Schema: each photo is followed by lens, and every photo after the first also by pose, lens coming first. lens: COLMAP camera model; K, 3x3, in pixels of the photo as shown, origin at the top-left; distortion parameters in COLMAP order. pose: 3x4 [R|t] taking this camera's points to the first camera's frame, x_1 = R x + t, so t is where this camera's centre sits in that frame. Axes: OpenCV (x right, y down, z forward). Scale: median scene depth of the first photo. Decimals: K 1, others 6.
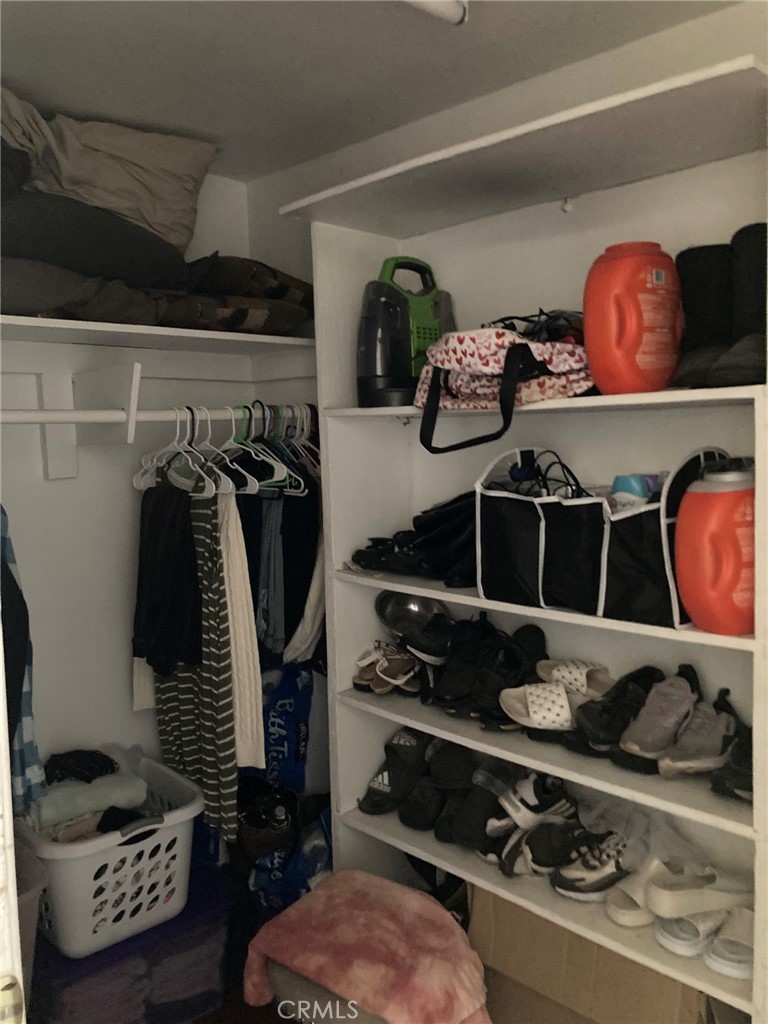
lens RADIAL K [[844.7, 0, 384.0], [0, 844.7, 512.0], [0, 0, 1]] dist [0.054293, -0.096347]
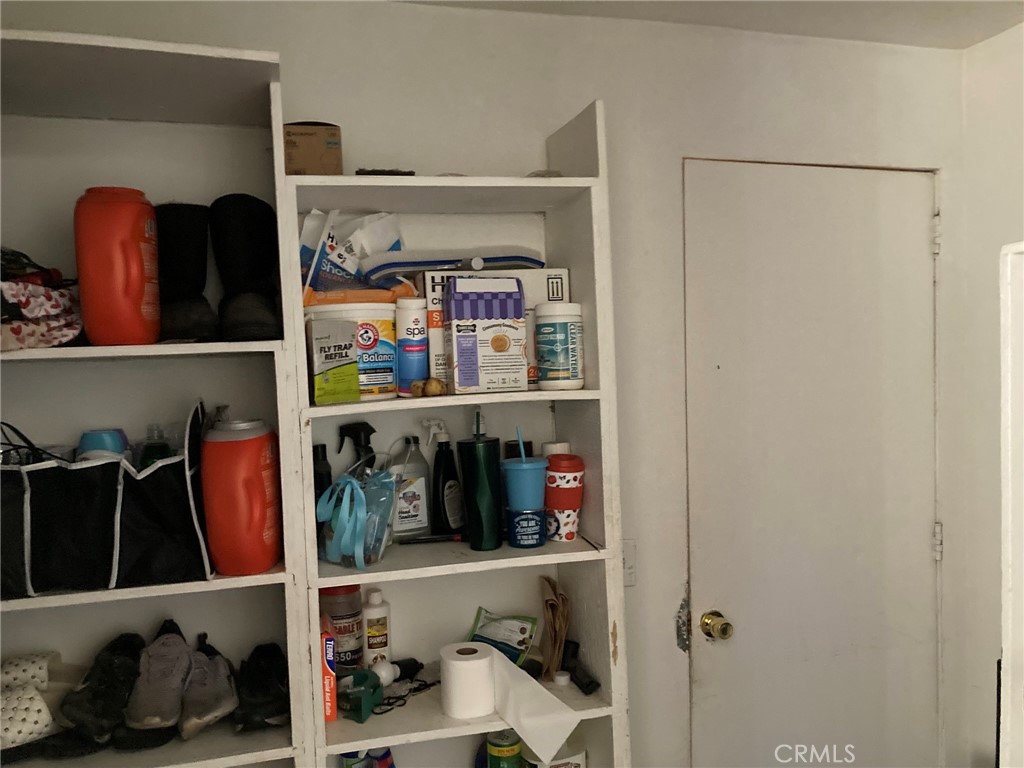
lens RADIAL K [[844.7, 0, 508.9], [0, 844.7, 382.0], [0, 0, 1]] dist [0.054293, -0.096347]
pose [[0.478155, -0.023922, 0.877949, -0.326049], [0.098565, 0.994776, -0.026576, -0.029328], [-0.872727, 0.099243, 0.478015, 0.173420]]
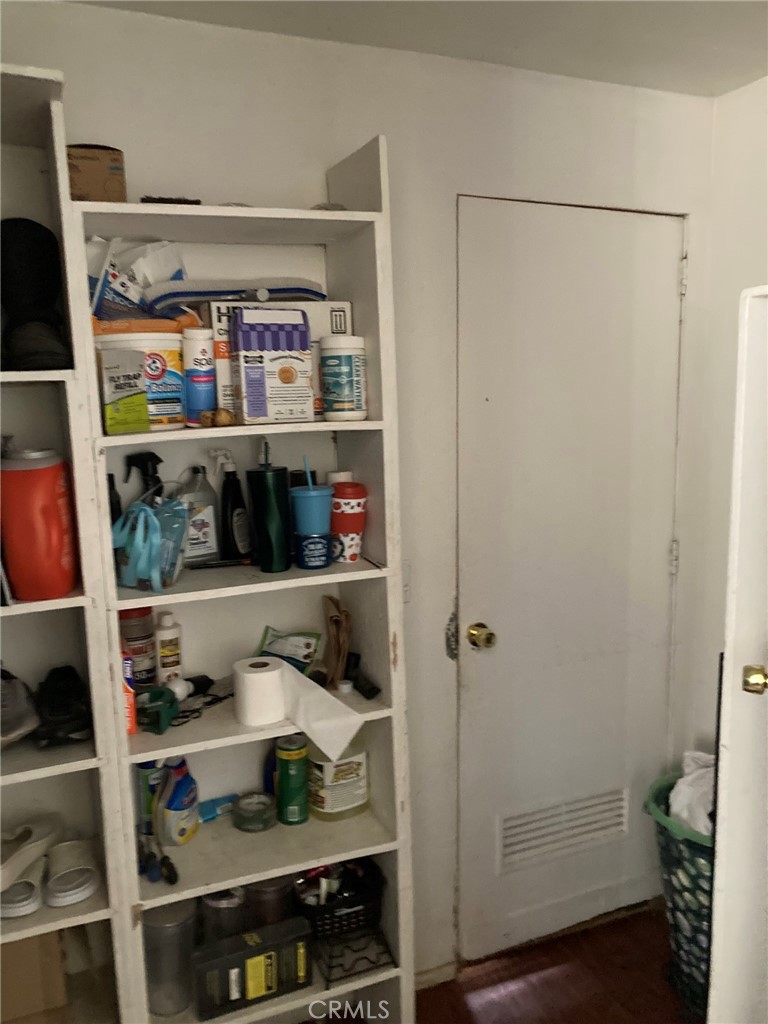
lens RADIAL K [[844.7, 0, 384.0], [0, 844.7, 512.0], [0, 0, 1]] dist [0.054293, -0.096347]
pose [[0.346715, -0.128975, 0.929061, -0.397550], [0.100511, 0.989907, 0.099912, -0.027983], [-0.932569, 0.058740, 0.356179, 0.186369]]
